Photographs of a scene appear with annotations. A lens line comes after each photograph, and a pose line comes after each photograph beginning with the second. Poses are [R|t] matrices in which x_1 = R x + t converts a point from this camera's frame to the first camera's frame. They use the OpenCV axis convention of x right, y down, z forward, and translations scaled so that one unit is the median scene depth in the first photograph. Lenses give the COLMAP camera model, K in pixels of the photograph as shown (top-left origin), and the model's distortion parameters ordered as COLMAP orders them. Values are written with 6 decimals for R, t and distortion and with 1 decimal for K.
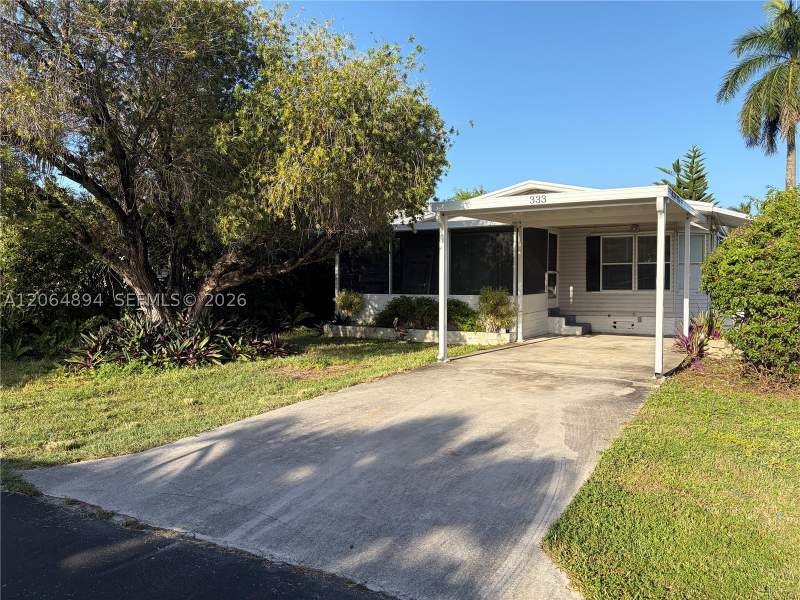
lens RADIAL K [[609.6, 0, 400.0], [0, 609.6, 300.0], [0, 0, 1]] dist [0.065221, -0.057718]
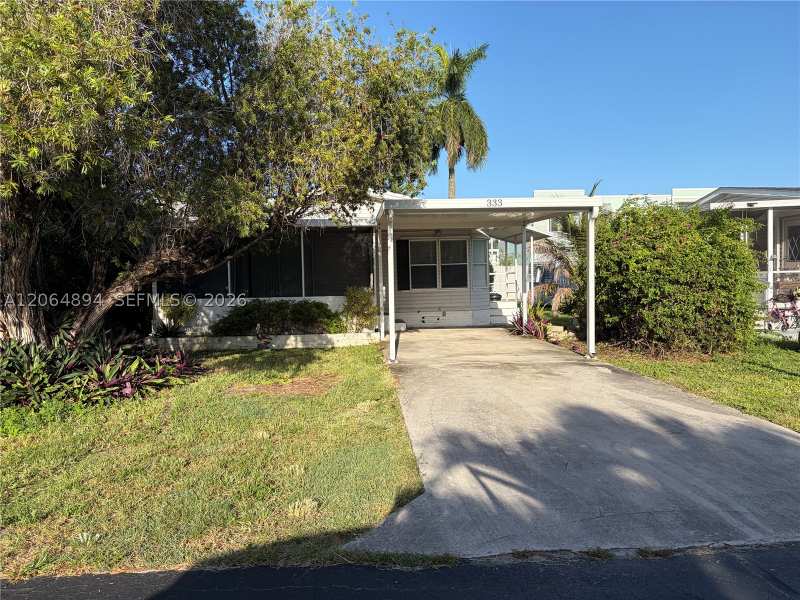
lens RADIAL K [[606.3, 0, 396.4], [0, 606.3, 299.6], [0, 0, 1]] dist [0.056890, -0.067275]
pose [[0.828731, -0.033439, 0.558647, -0.351323], [0.037870, 0.999276, 0.003636, -0.002545], [-0.558365, 0.018143, 0.829397, 0.141371]]
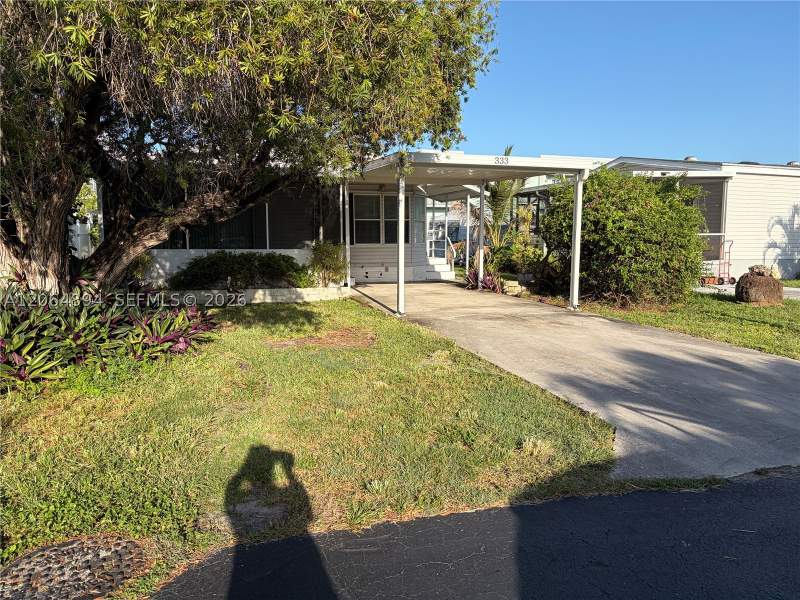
lens RADIAL K [[606.3, 0, 396.4], [0, 606.3, 299.6], [0, 0, 1]] dist [0.056890, -0.067275]
pose [[0.673443, -0.074750, 0.735451, -0.496862], [0.021522, 0.996435, 0.081568, -0.004120], [-0.738926, -0.039103, 0.672651, 0.258497]]
